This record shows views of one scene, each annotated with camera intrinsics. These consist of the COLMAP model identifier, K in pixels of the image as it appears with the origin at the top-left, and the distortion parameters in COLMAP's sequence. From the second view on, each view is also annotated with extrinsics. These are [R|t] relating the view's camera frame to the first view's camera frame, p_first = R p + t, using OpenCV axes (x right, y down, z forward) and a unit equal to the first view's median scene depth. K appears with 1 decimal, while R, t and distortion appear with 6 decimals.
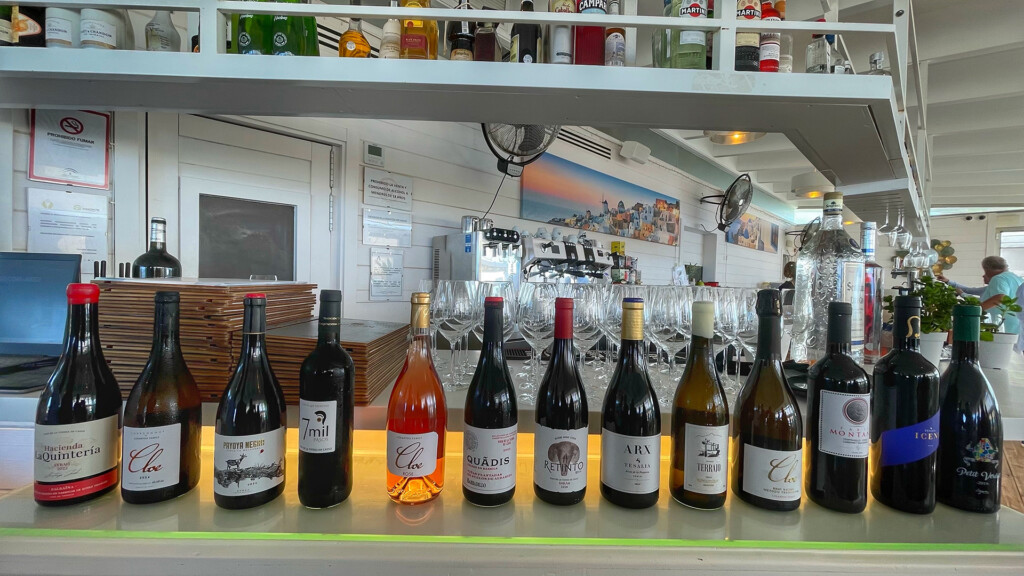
lens RADIAL K [[423.5, 0, 512.1], [0, 423.5, 293.3], [0, 0, 1]] dist [0.000152, -0.000008]
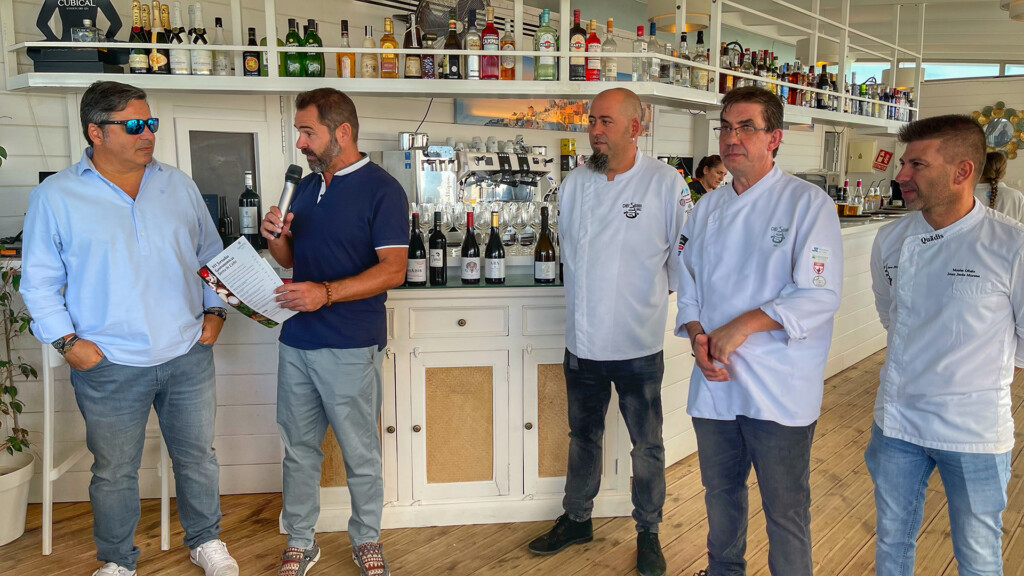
lens RADIAL K [[759.4, 0, 514.2], [0, 759.4, 287.8], [0, 0, 1]] dist [0.034220, -0.000295]
pose [[0.995525, -0.037970, 0.086532, -0.011348], [0.026782, 0.991545, 0.126966, -0.028744], [-0.090621, -0.124081, 0.988125, -0.895801]]
